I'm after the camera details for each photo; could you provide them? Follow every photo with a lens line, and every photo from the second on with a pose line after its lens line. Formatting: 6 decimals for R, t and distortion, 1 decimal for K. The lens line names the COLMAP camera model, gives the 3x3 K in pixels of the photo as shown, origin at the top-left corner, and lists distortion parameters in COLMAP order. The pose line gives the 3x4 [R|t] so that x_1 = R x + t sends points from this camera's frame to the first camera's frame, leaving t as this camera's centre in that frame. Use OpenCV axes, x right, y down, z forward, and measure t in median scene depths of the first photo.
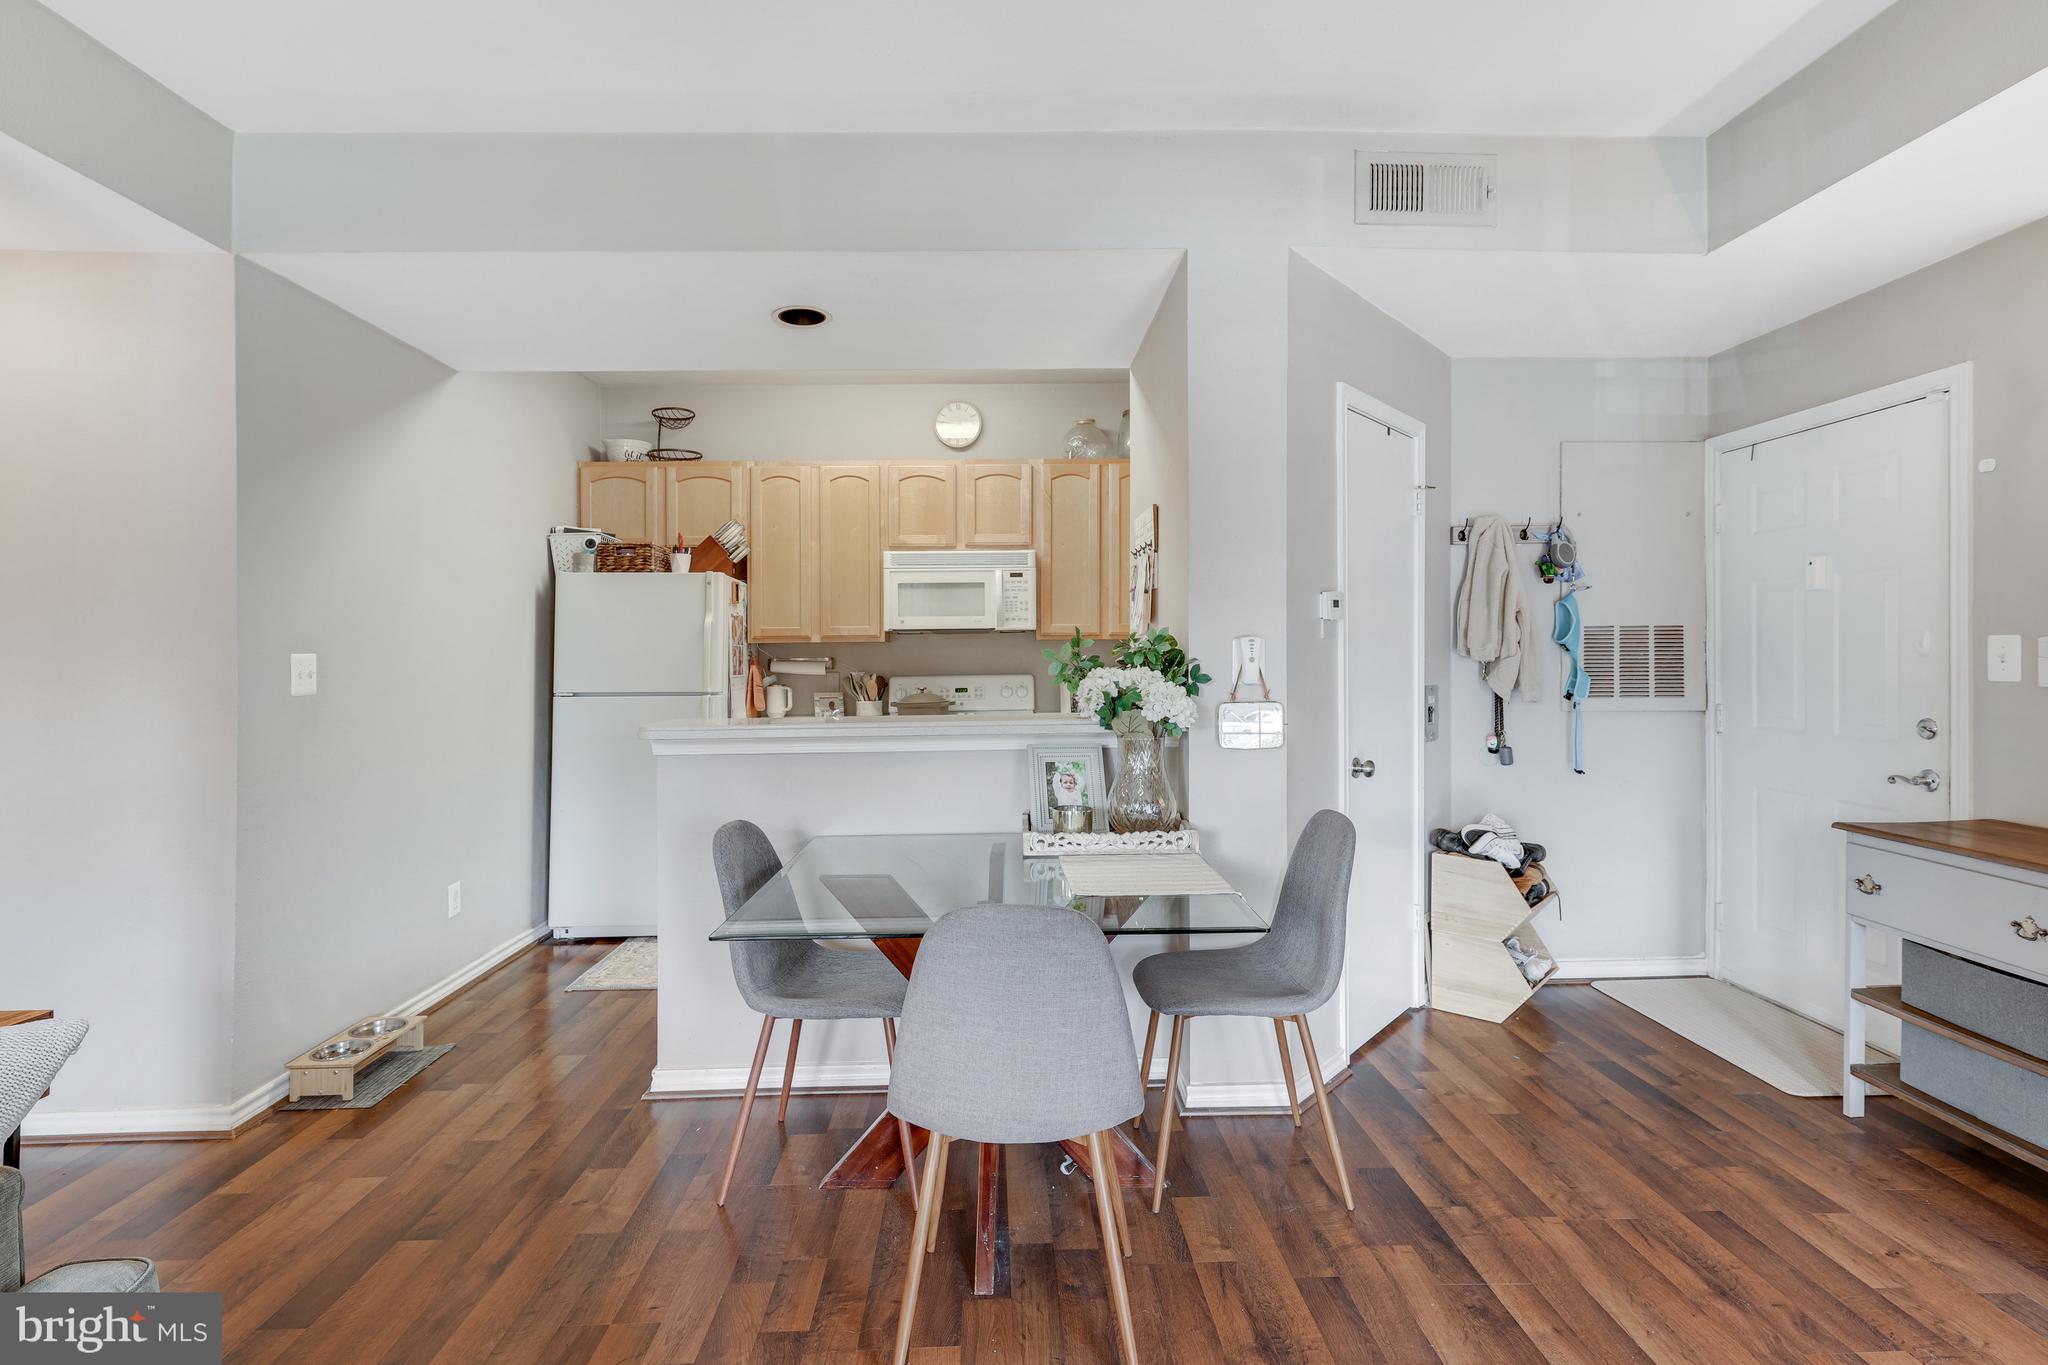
lens RADIAL K [[988.2, 0, 1027.8], [0, 988.2, 644.8], [0, 0, 1]] dist [0.005516, 0.000768]
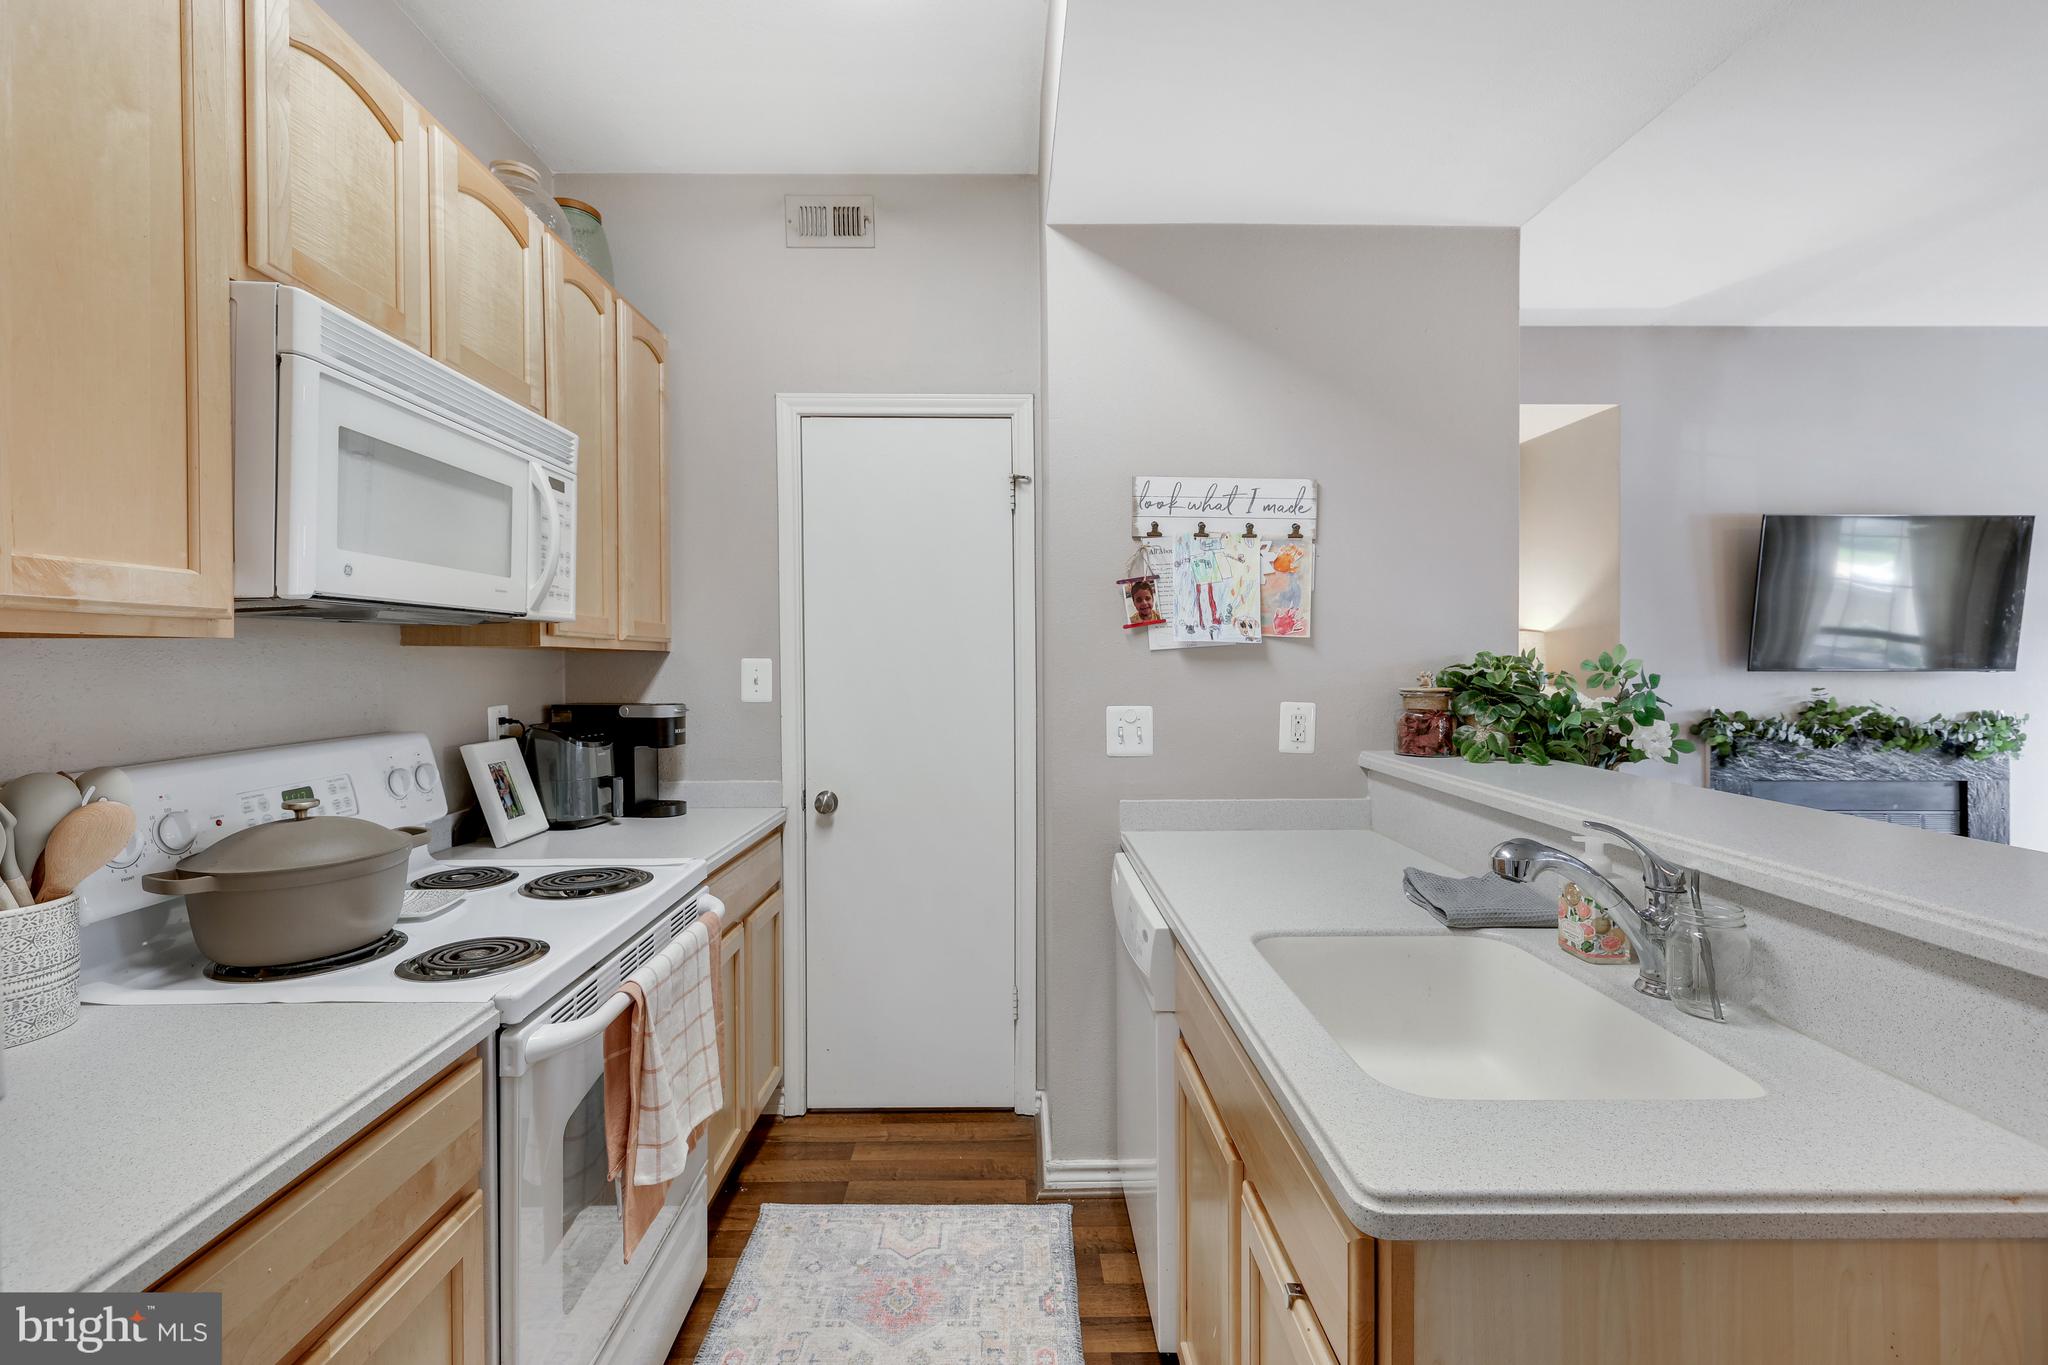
lens RADIAL K [[886.1, 0, 1010.8], [0, 886.1, 659.1], [0, 0, 1]] dist [-0.000726, 0.000183]
pose [[0.030297, 0.012622, 0.999461, -0.367796], [-0.008060, 0.999891, -0.012383, 0.003516], [-0.999508, -0.007680, 0.030396, 0.803811]]
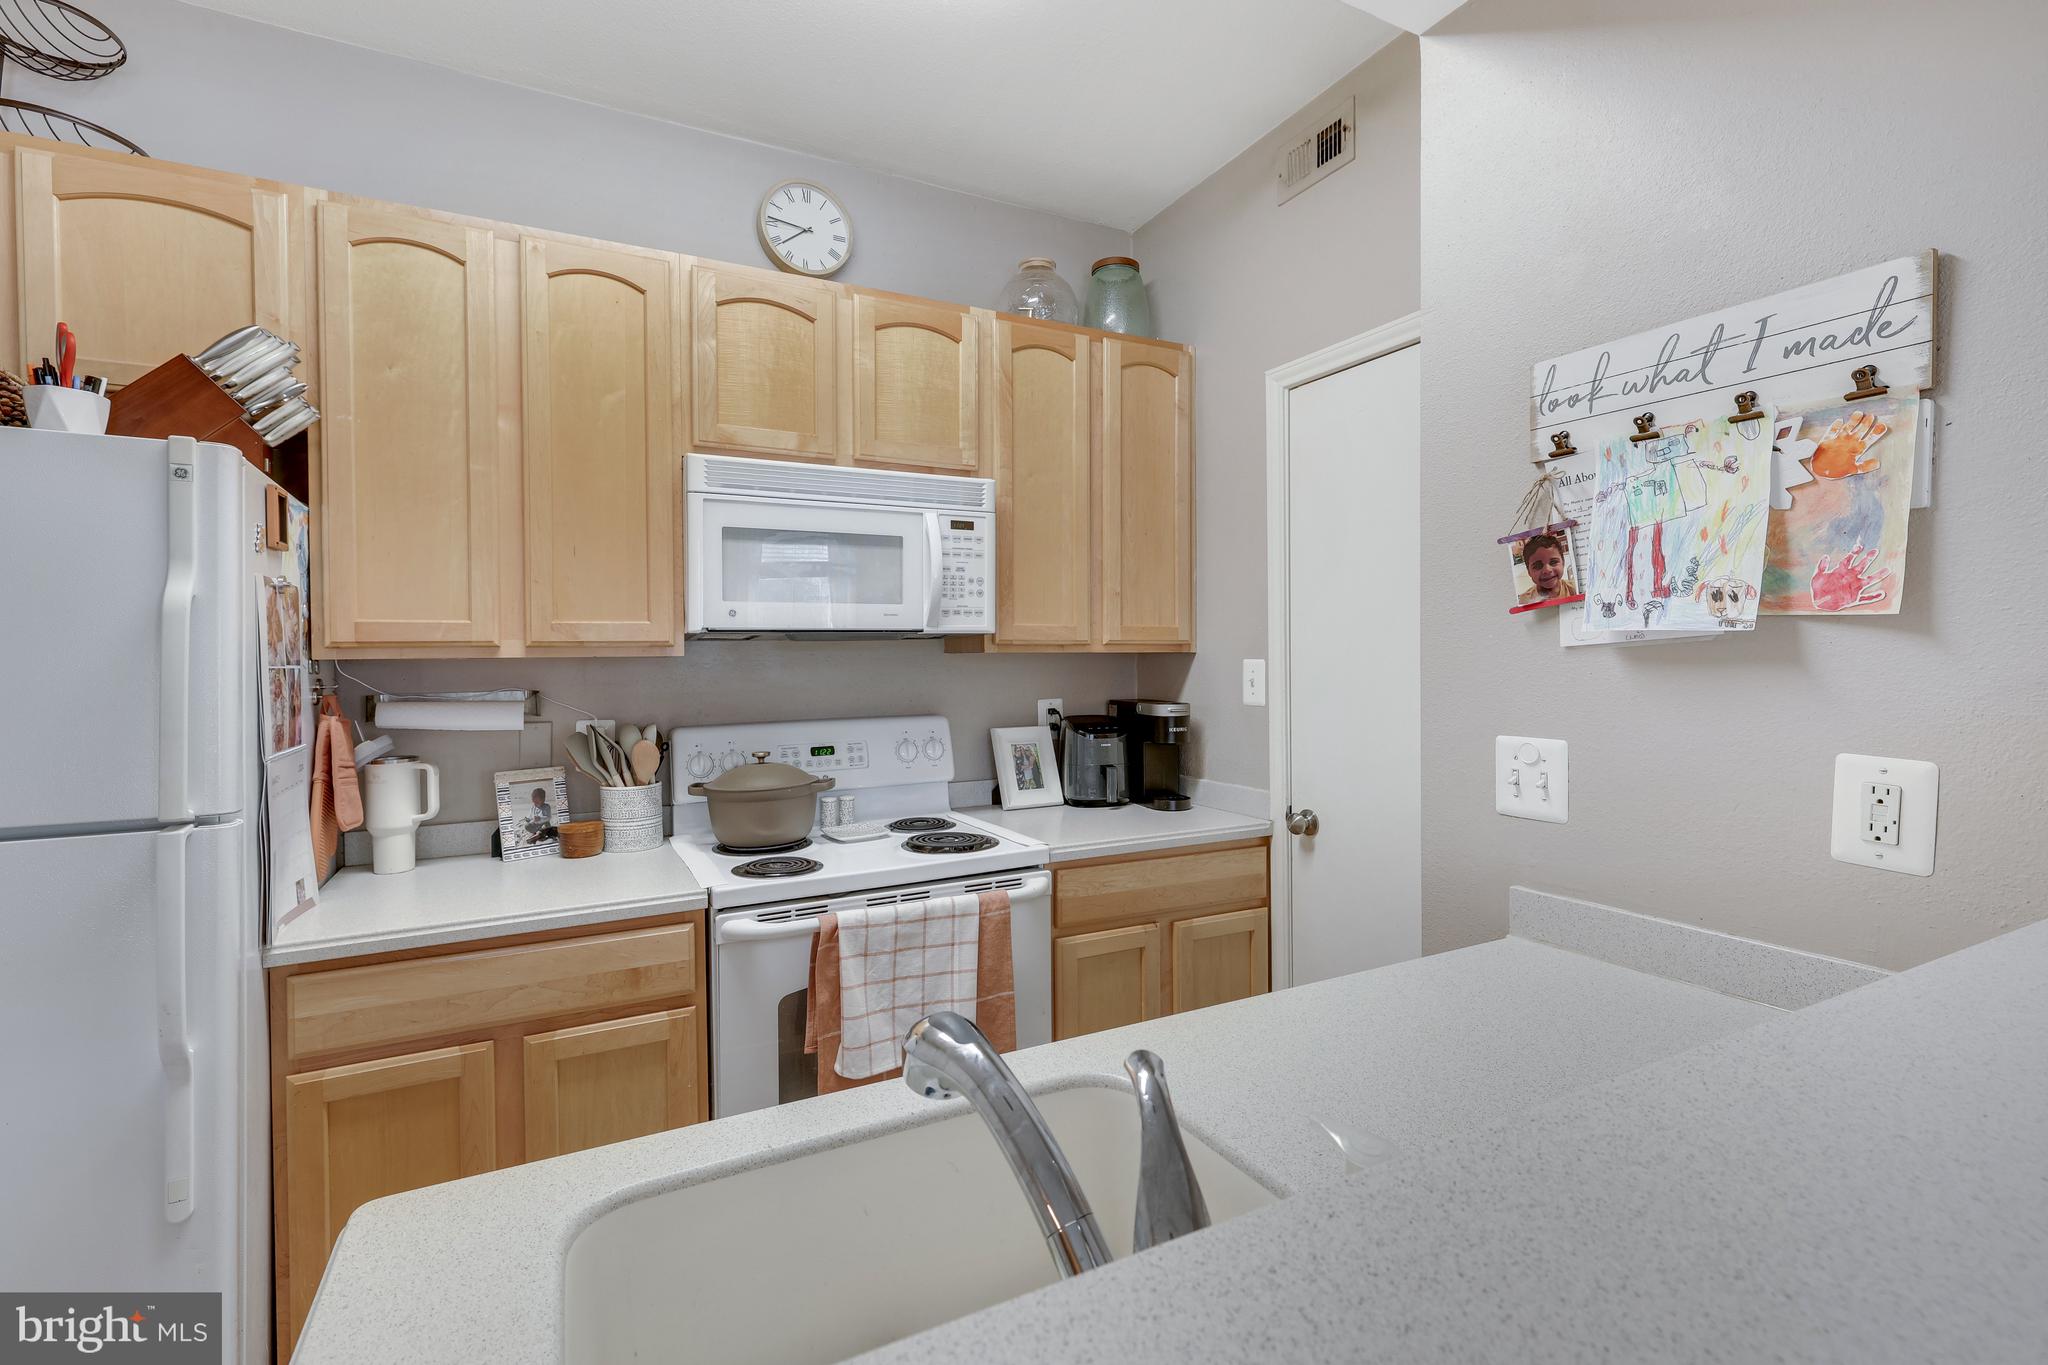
lens RADIAL K [[905.9, 0, 1013.5], [0, 905.9, 669.4], [0, 0, 1]] dist [0.002366, -0.000016]
pose [[0.907255, -0.004244, 0.420560, -0.184396], [-0.002942, 0.999861, 0.016437, -0.004336], [-0.420571, -0.016150, 0.907116, 0.565705]]
